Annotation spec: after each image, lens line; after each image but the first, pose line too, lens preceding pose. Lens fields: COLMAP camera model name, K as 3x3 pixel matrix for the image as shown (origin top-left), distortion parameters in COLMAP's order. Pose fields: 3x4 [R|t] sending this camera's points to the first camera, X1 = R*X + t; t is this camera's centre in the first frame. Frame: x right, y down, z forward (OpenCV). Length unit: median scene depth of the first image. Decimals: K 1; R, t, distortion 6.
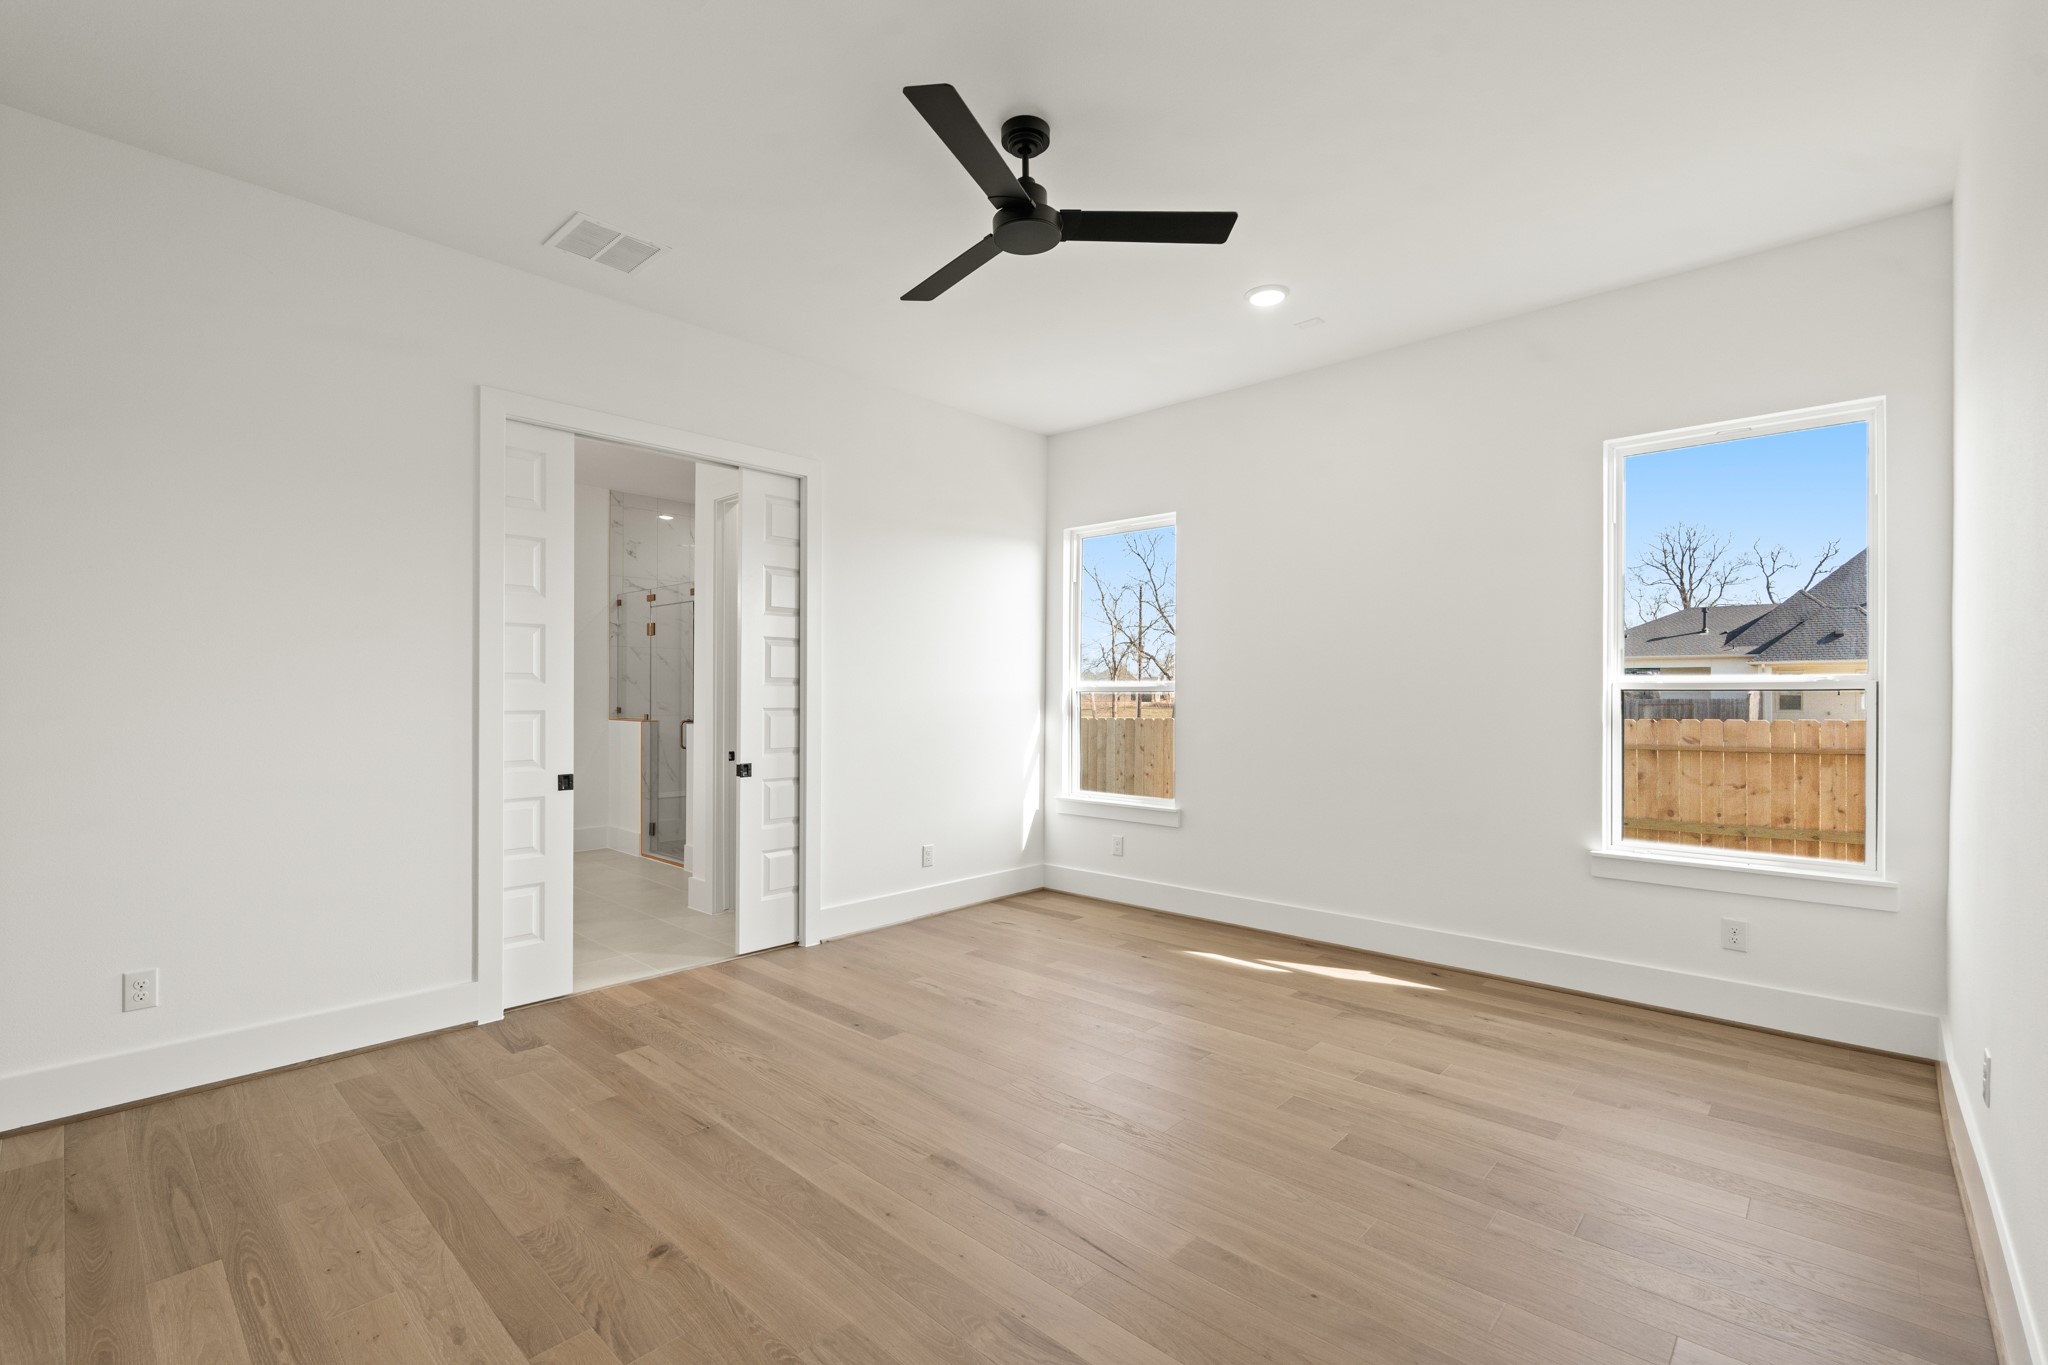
lens RADIAL K [[904.4, 0, 1020.1], [0, 904.4, 684.3], [0, 0, 1]] dist [-0.003787, 0.000259]
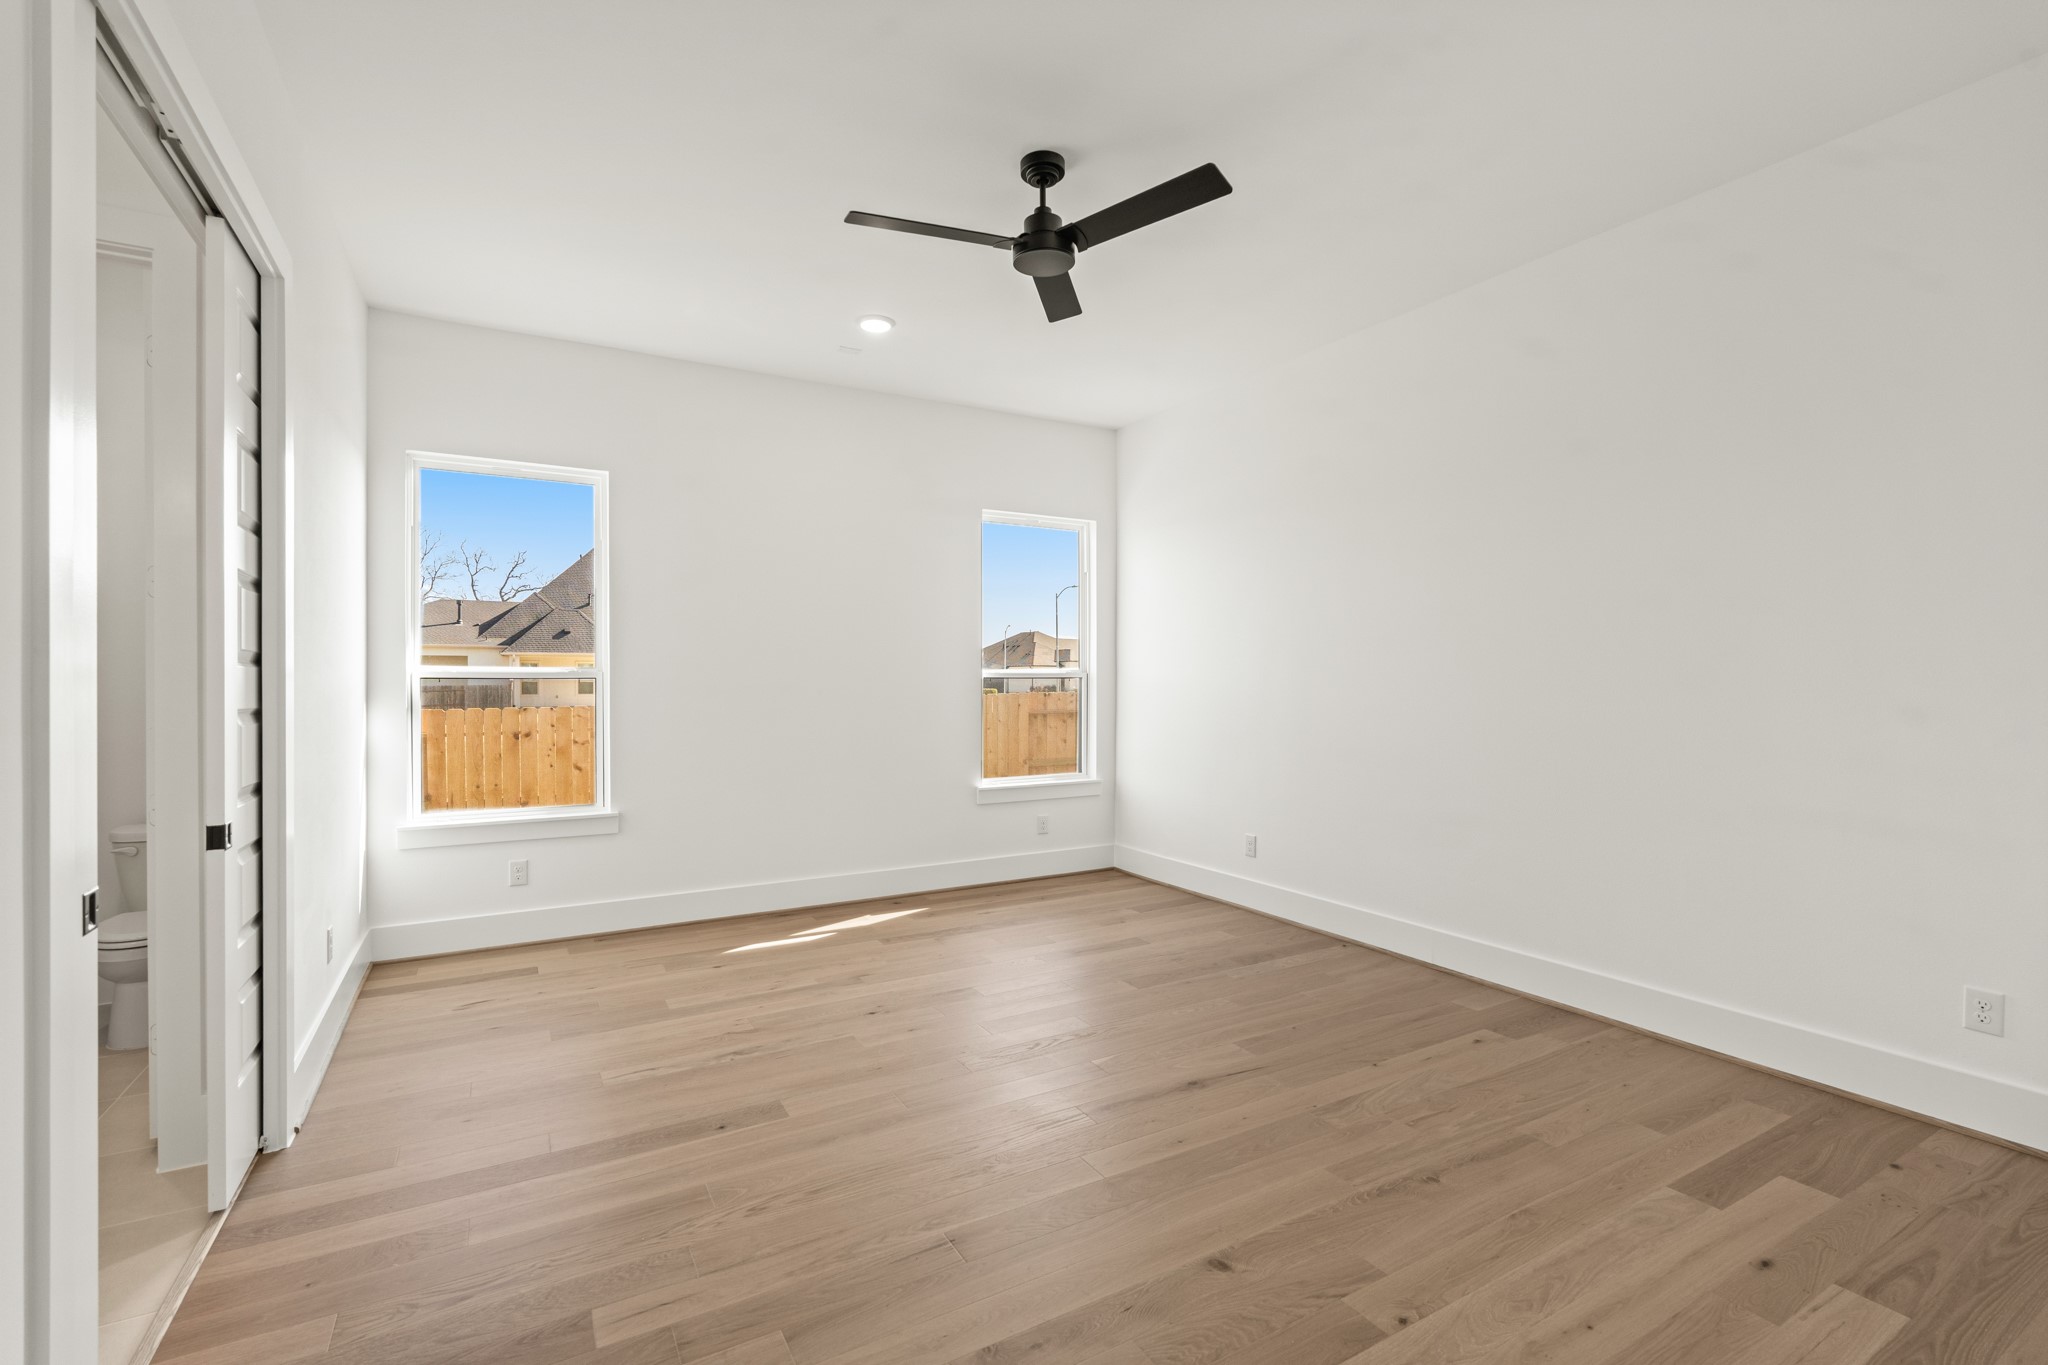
lens RADIAL K [[904.4, 0, 1020.1], [0, 904.4, 684.3], [0, 0, 1]] dist [-0.003787, 0.000259]
pose [[0.293534, -0.005745, 0.955931, -0.599840], [-0.007711, 0.999935, 0.008378, 0.004201], [-0.955918, -0.009830, 0.293471, 0.406775]]
